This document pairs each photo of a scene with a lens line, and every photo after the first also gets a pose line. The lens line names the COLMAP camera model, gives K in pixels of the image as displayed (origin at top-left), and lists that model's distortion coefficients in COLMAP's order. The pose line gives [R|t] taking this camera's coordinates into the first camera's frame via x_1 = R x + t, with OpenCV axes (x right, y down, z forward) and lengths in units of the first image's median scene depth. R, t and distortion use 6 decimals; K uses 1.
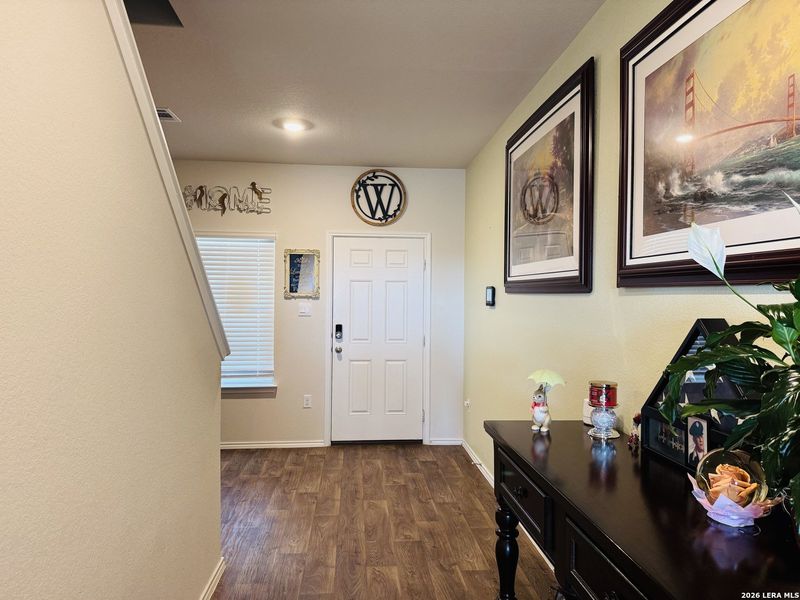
lens RADIAL K [[554.7, 0, 400.6], [0, 554.7, 304.0], [0, 0, 1]] dist [0.078546, -0.098075]
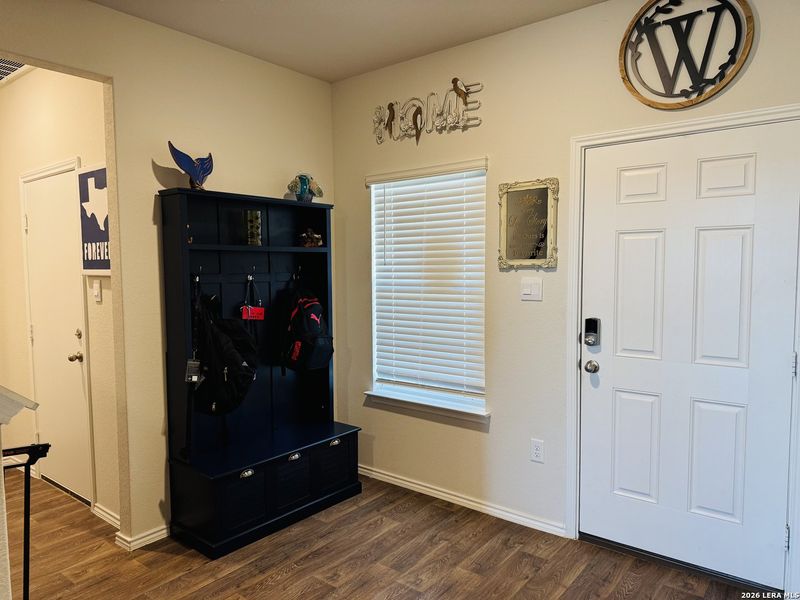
lens RADIAL K [[554.7, 0, 400.6], [0, 554.7, 304.0], [0, 0, 1]] dist [0.078546, -0.098075]
pose [[0.721610, 0.033676, -0.691480, 0.121757], [0.010146, 0.998195, 0.059201, -0.009514], [0.692225, -0.049736, 0.719966, 0.499786]]
